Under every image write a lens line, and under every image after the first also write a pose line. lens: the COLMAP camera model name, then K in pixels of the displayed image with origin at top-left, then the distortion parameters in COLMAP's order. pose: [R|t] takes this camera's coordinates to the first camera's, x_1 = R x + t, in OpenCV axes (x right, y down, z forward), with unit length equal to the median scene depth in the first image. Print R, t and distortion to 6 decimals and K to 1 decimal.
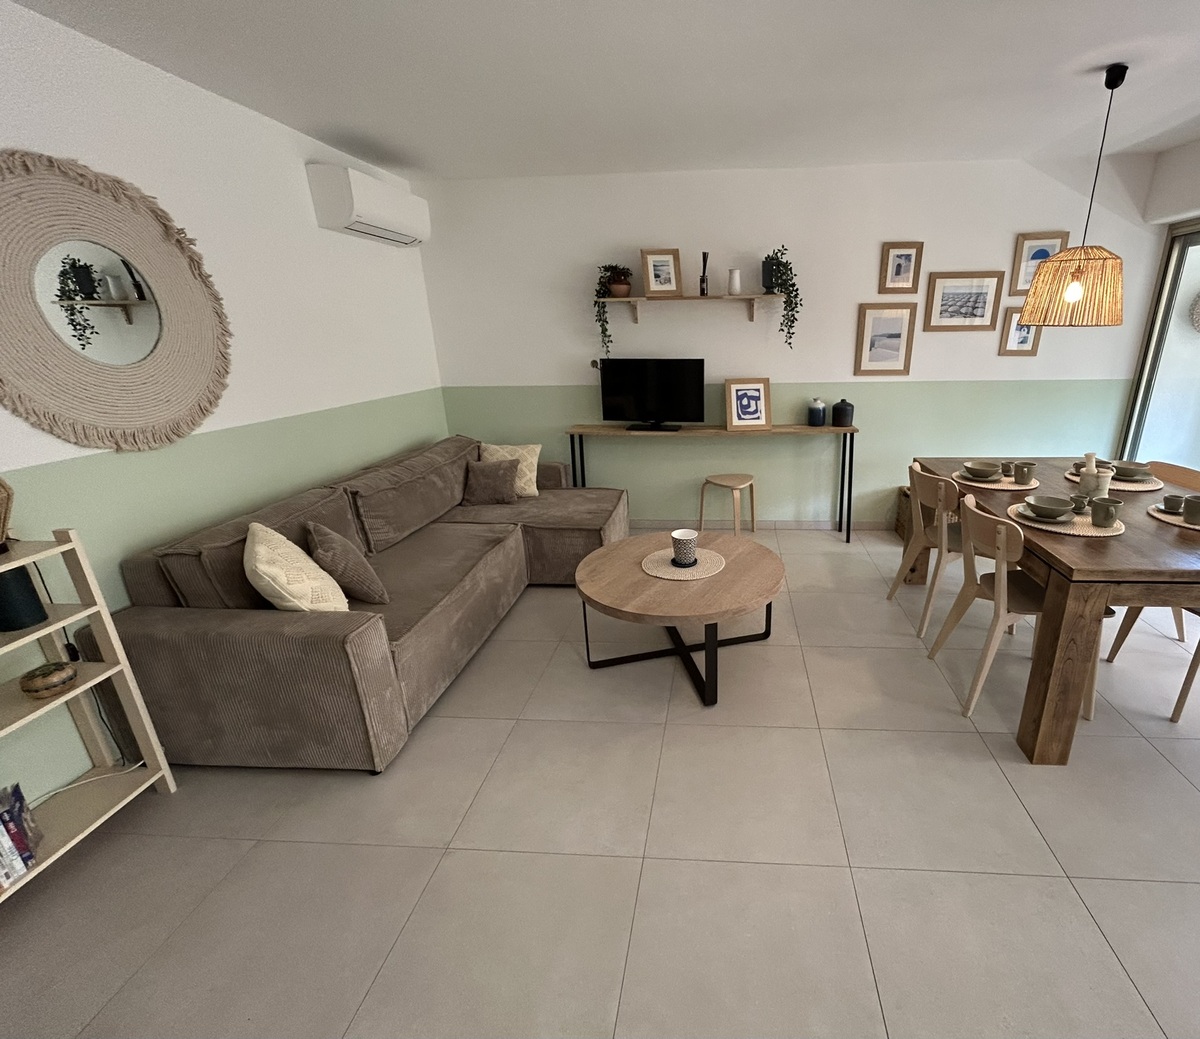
lens RADIAL K [[559.9, 0, 695.4], [0, 559.9, 521.5], [0, 0, 1]] dist [0.002448, 0.000536]
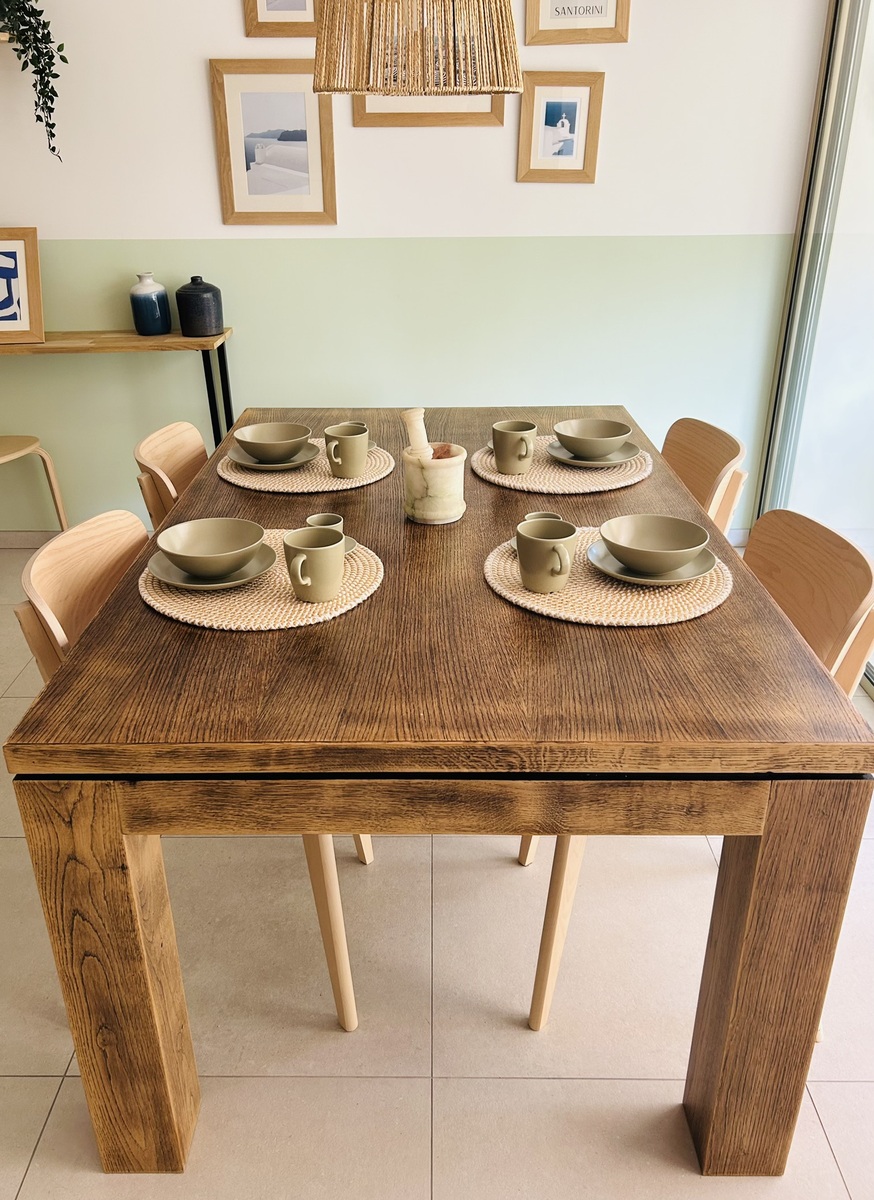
lens RADIAL K [[941.2, 0, 437.0], [0, 941.2, 600.0], [0, 0, 1]] dist [0.051913, -0.062650]
pose [[0.998736, -0.014343, 0.048164, 0.434604], [0.008735, 0.993365, 0.114674, -0.038577], [-0.049490, -0.114109, 0.992235, 0.171153]]
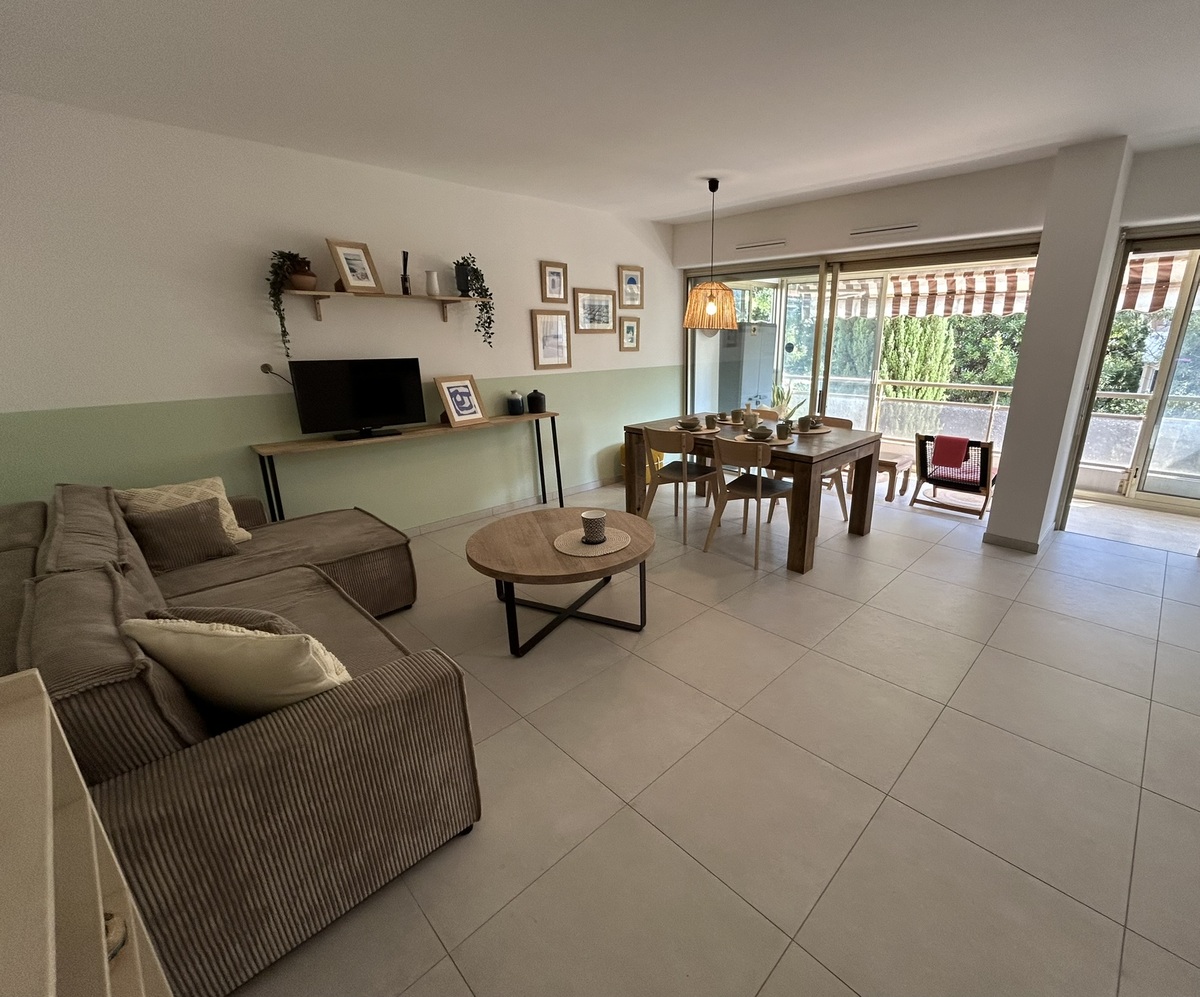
lens RADIAL K [[540.0, 0, 657.8], [0, 540.0, 499.5], [0, 0, 1]] dist [-0.001811, -0.000303]
pose [[0.641540, -0.216291, 0.735965, -0.463358], [0.243226, 0.967275, 0.072250, -0.015626], [-0.727508, 0.132654, 0.673153, 0.085300]]
